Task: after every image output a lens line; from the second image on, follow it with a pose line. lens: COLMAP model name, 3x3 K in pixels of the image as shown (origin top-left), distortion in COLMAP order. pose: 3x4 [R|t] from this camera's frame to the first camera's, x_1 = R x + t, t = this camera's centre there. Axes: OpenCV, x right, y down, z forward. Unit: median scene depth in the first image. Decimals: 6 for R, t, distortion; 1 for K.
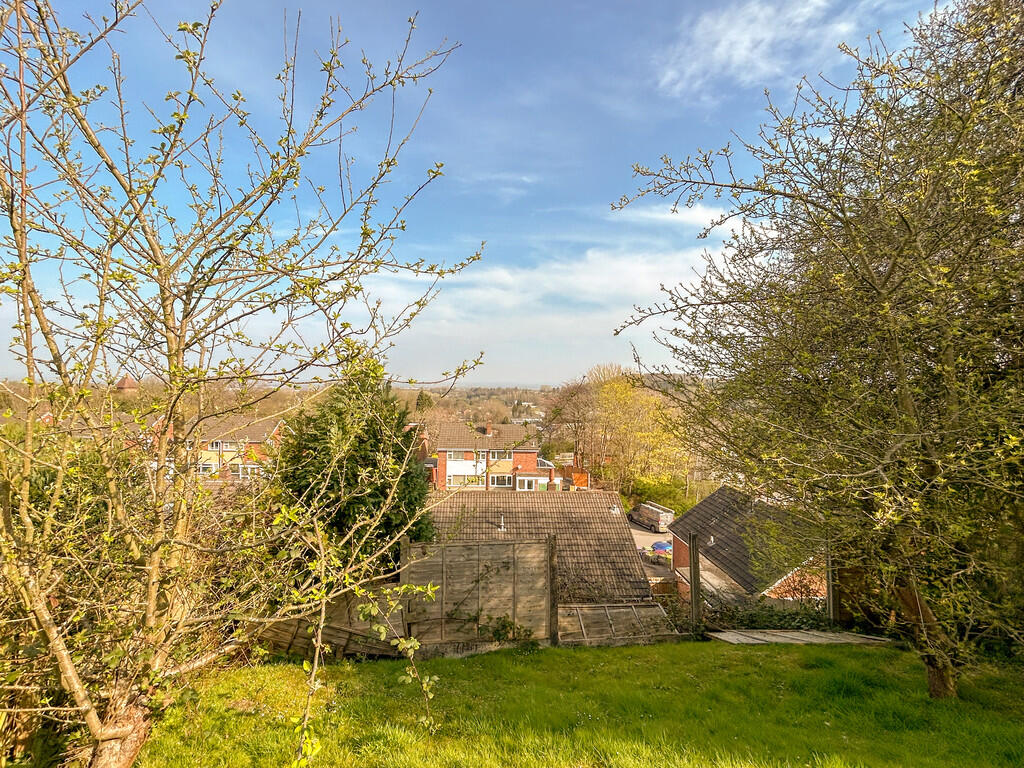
lens RADIAL K [[476.7, 0, 510.2], [0, 476.7, 381.1], [0, 0, 1]] dist [-0.003878, -0.000312]
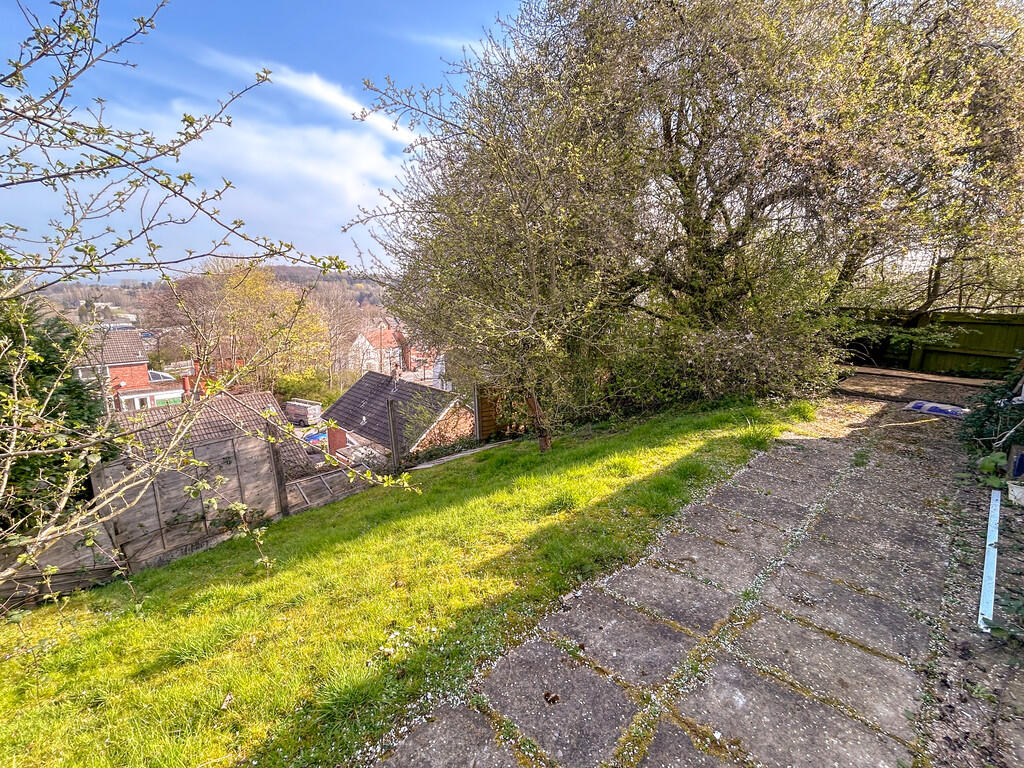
lens RADIAL K [[476.7, 0, 512.6], [0, 476.7, 386.2], [0, 0, 1]] dist [-0.003878, -0.000312]
pose [[0.735345, -0.152115, 0.660401, -0.202149], [-0.003222, 0.973687, 0.227865, 0.001167], [-0.677686, -0.169687, 0.715506, -0.104507]]
